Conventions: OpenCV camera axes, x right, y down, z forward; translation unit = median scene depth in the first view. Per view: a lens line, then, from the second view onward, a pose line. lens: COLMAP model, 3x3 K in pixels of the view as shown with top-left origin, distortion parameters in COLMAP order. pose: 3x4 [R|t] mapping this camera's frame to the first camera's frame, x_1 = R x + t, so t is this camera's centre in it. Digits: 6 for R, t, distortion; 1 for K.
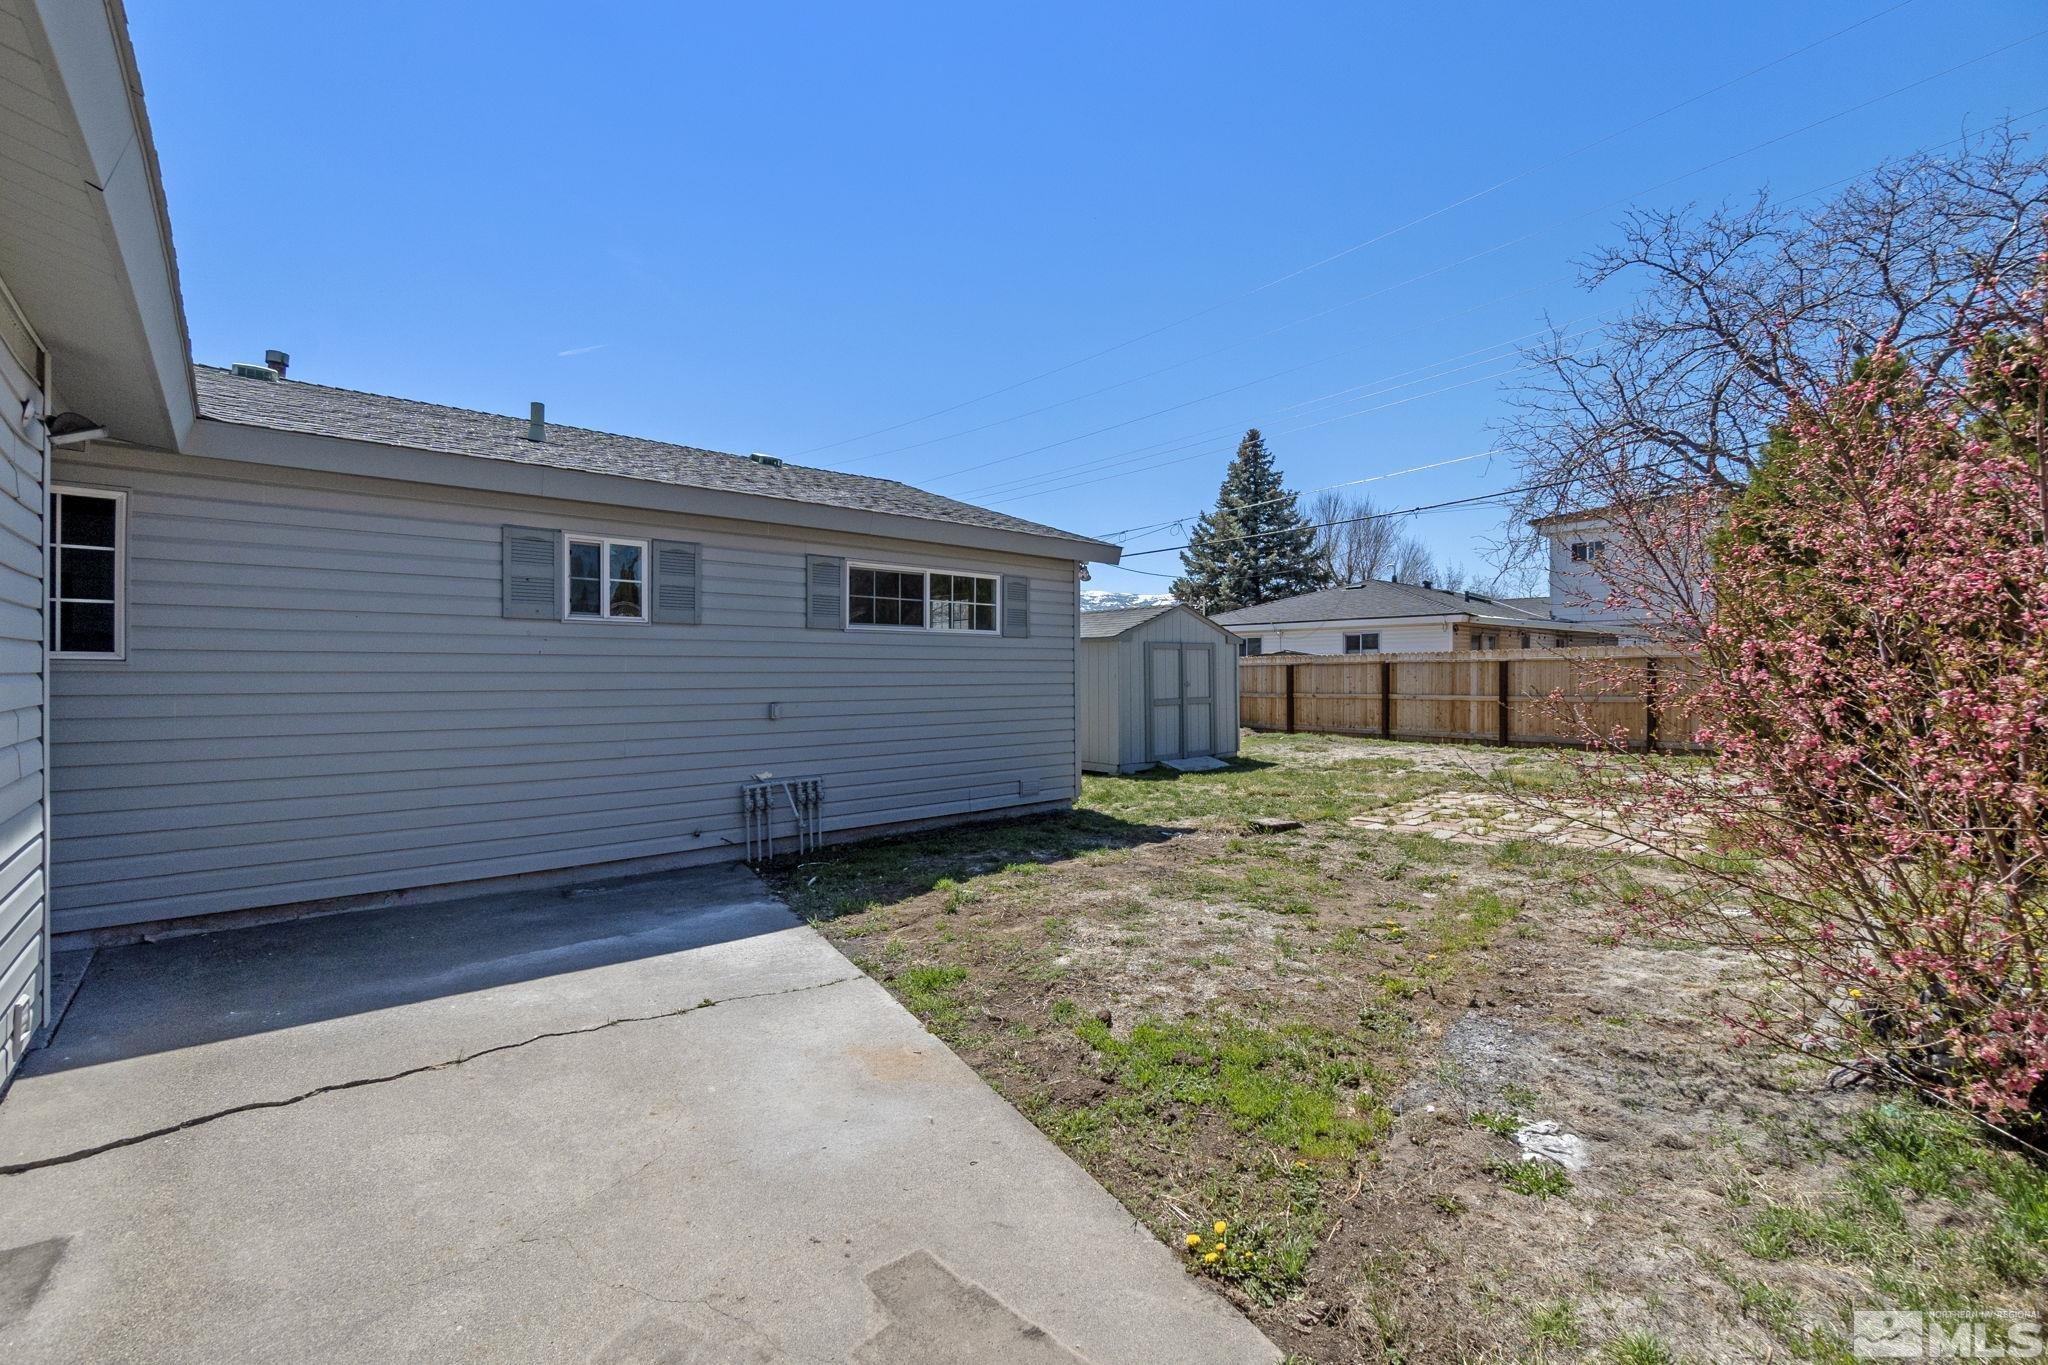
lens RADIAL K [[866.4, 0, 1016.6], [0, 866.4, 670.4], [0, 0, 1]] dist [-0.006977, -0.000189]
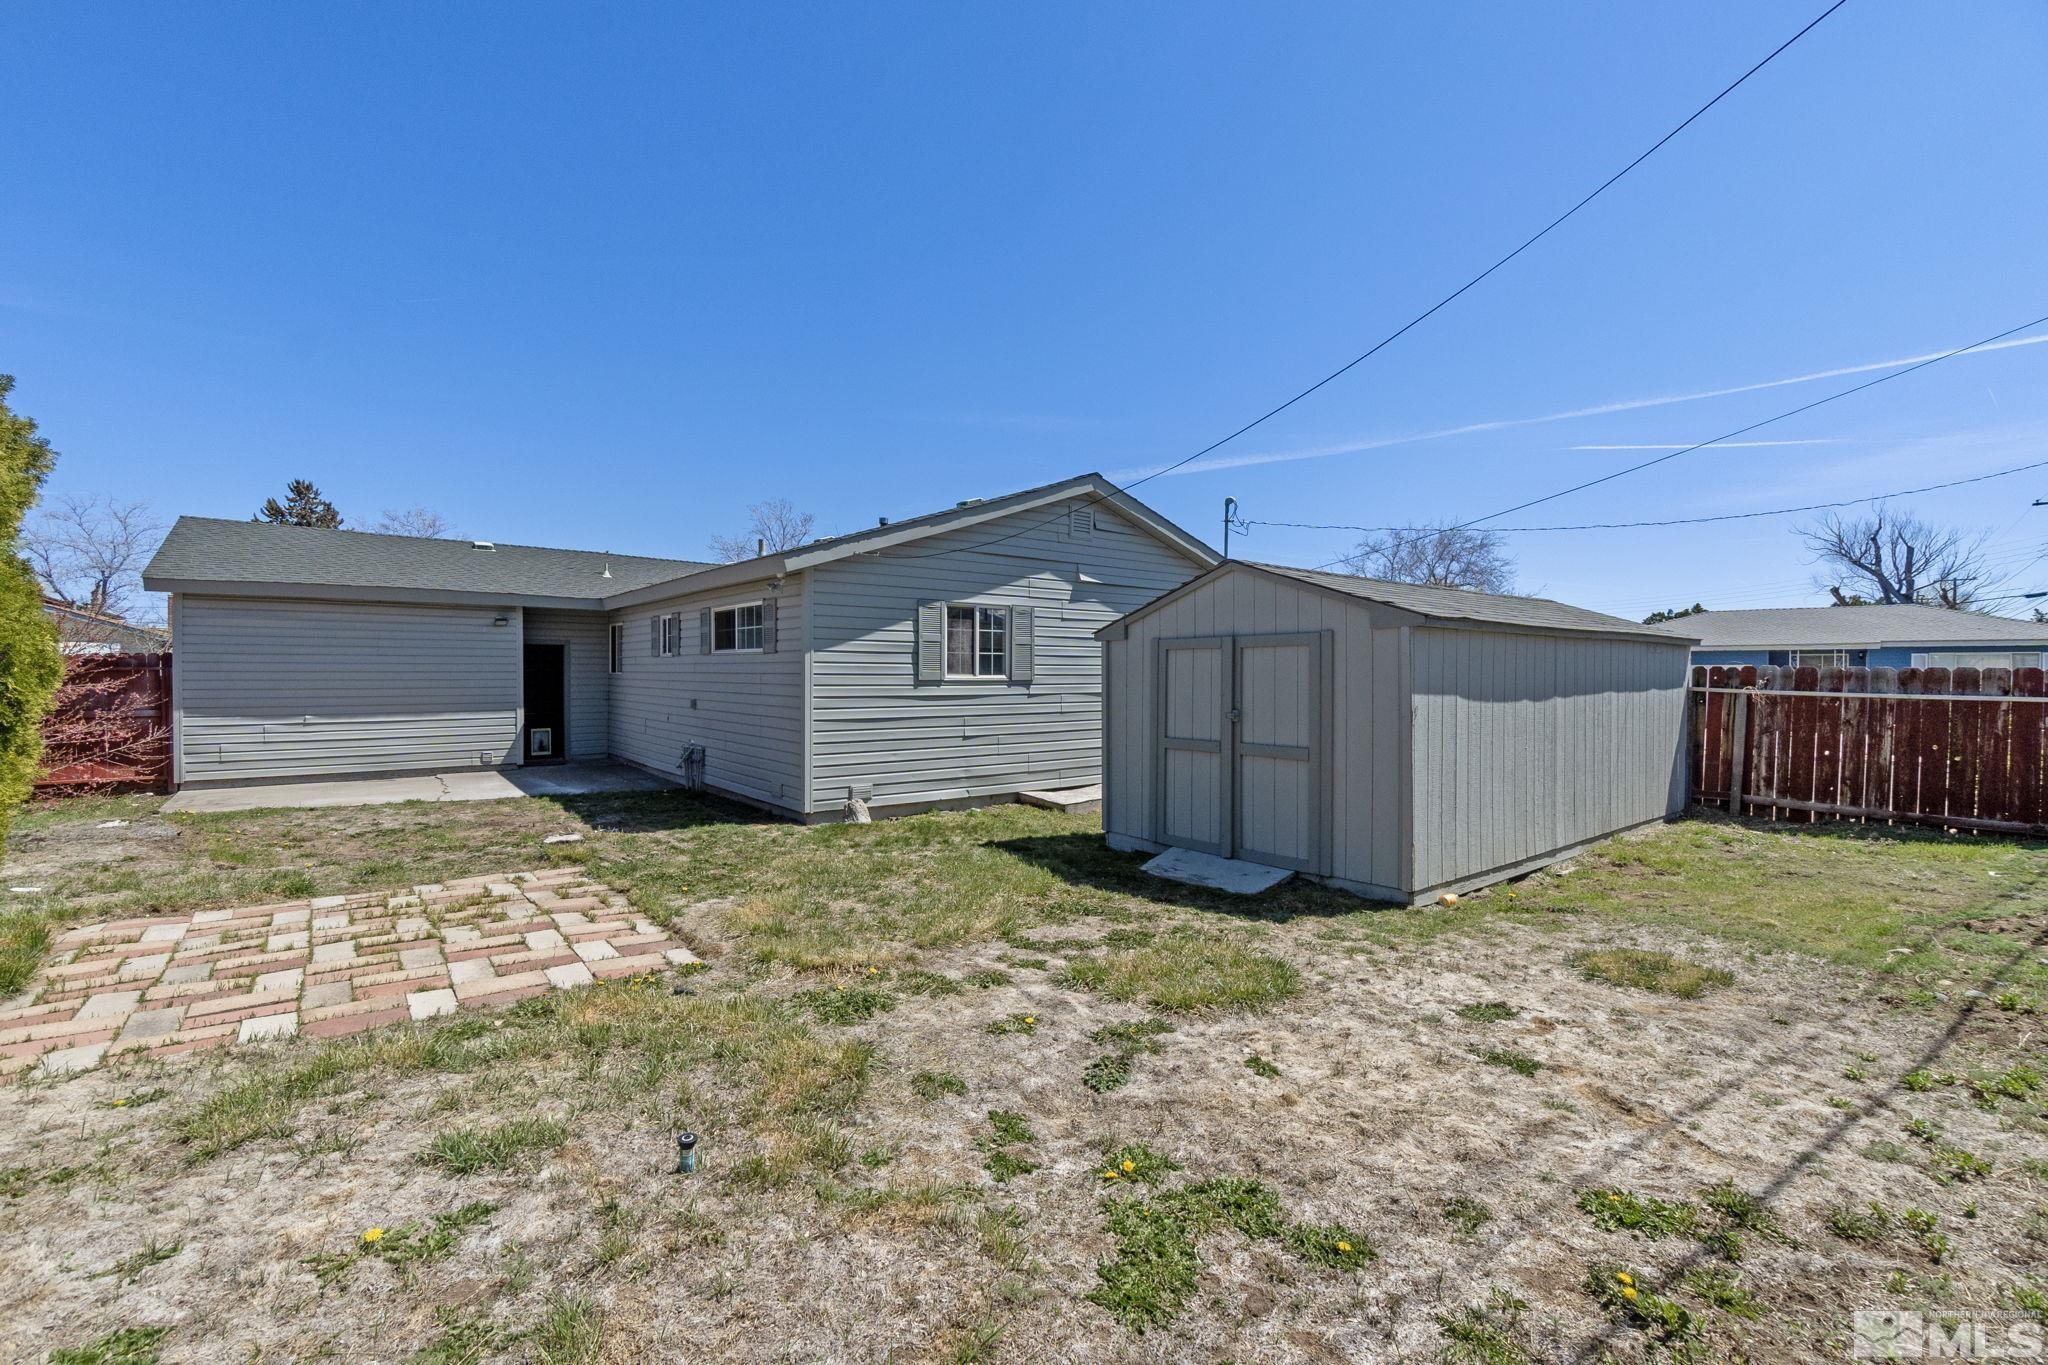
lens RADIAL K [[872.1, 0, 1016.5], [0, 872.1, 675.9], [0, 0, 1]] dist [-0.005815, 0.000781]
pose [[-0.061178, 0.008110, -0.998094, 0.735852], [0.001102, 0.999967, 0.008057, -0.011686], [0.998126, -0.000607, -0.061185, 0.924162]]
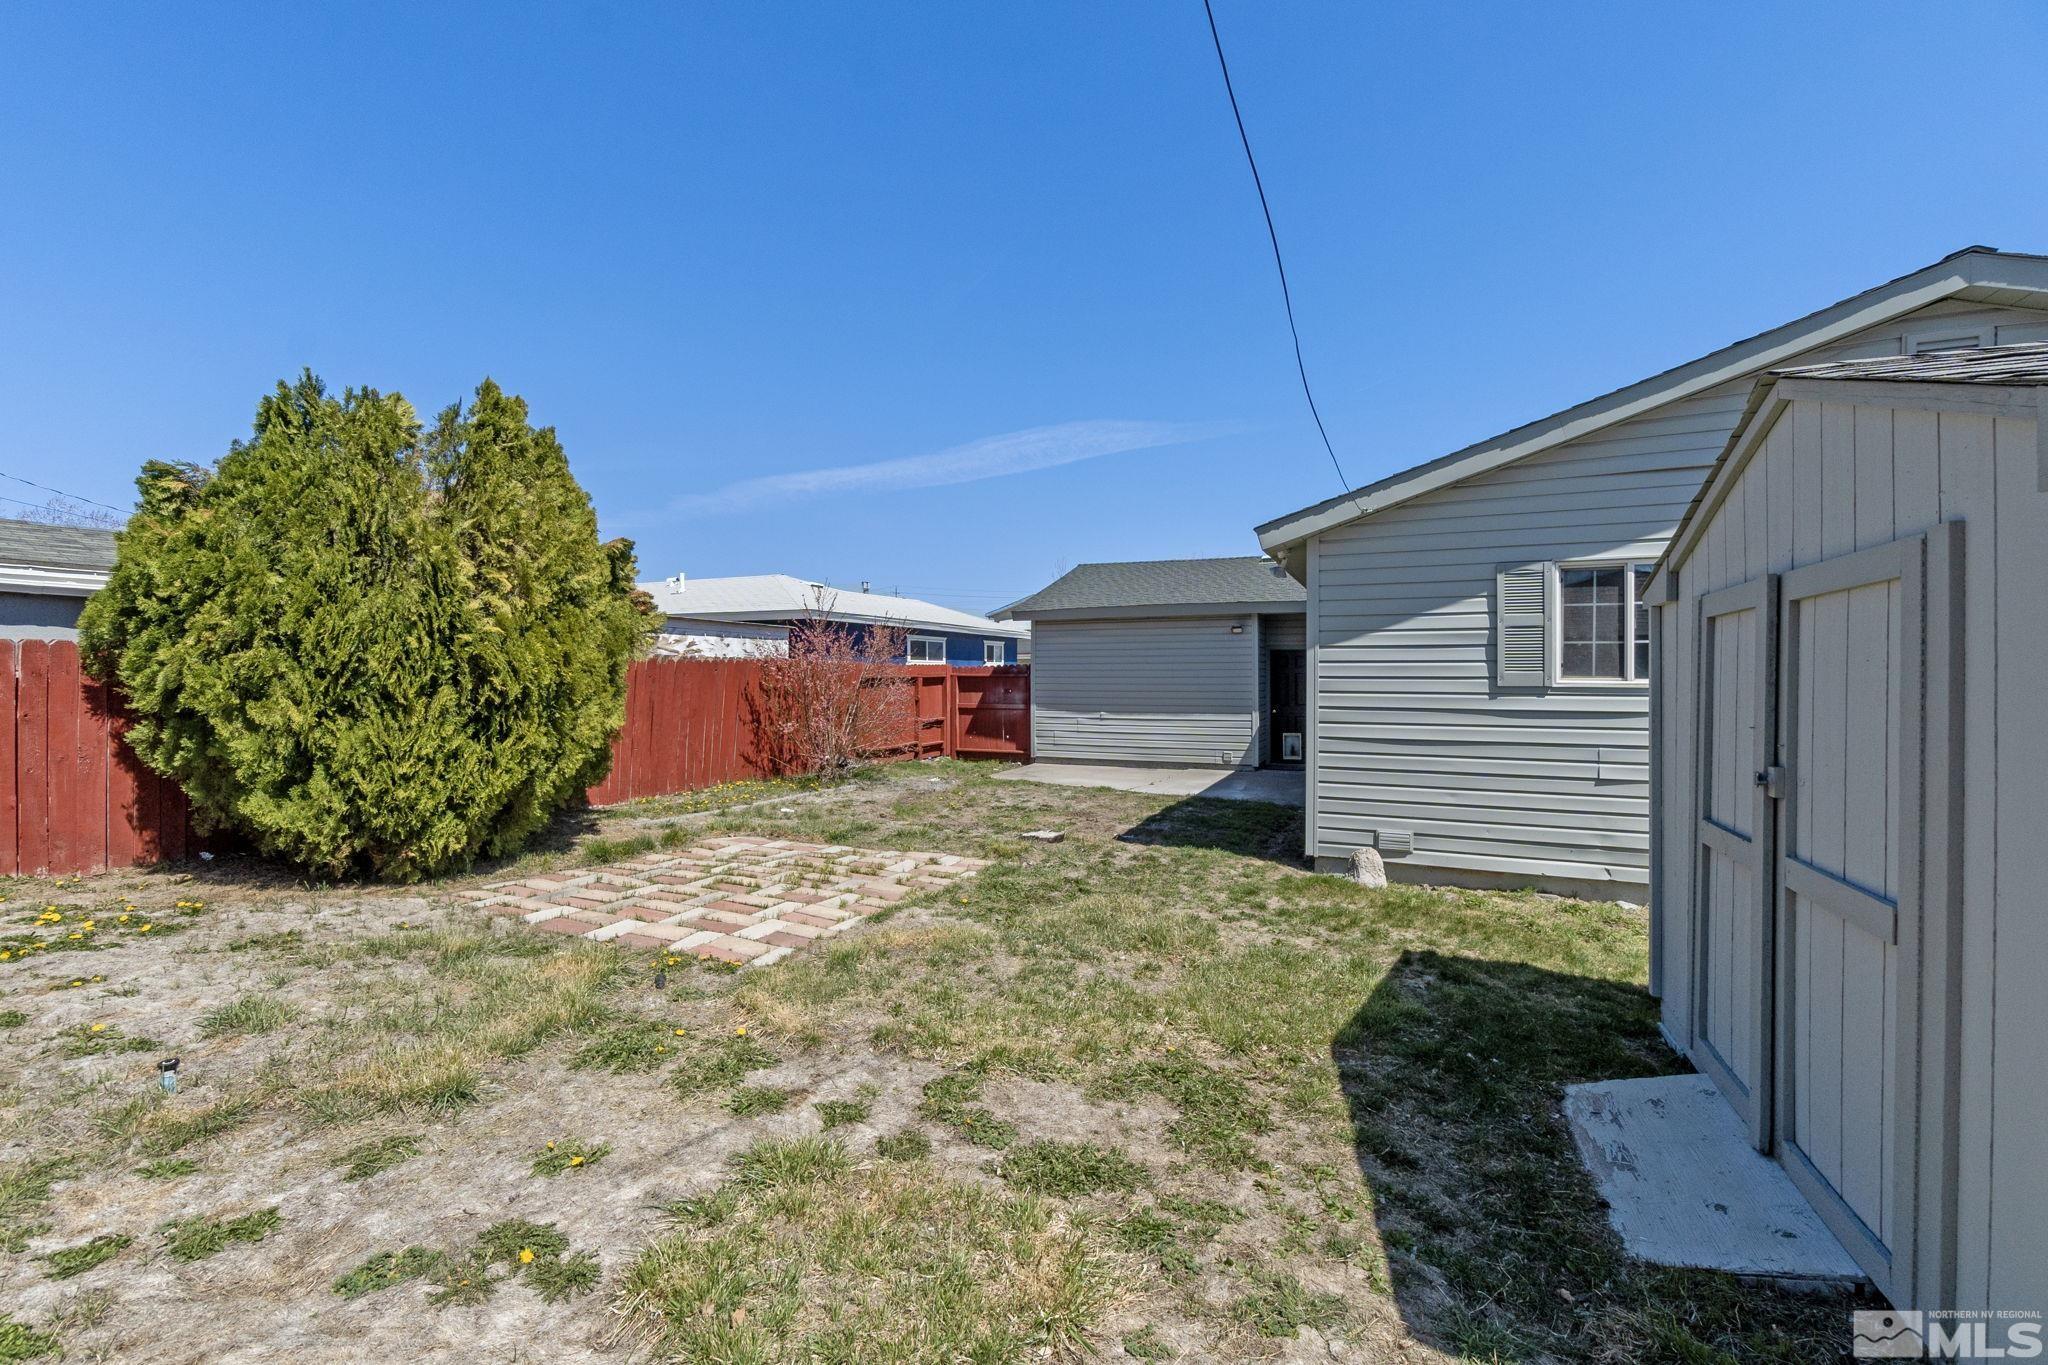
lens RADIAL K [[872.1, 0, 1016.5], [0, 872.1, 675.9], [0, 0, 1]] dist [-0.005815, 0.000781]
pose [[-0.913671, 0.002707, -0.406445, 0.438692], [0.004576, 0.999983, -0.003626, -0.007338], [0.406428, -0.005173, -0.913668, 1.136872]]
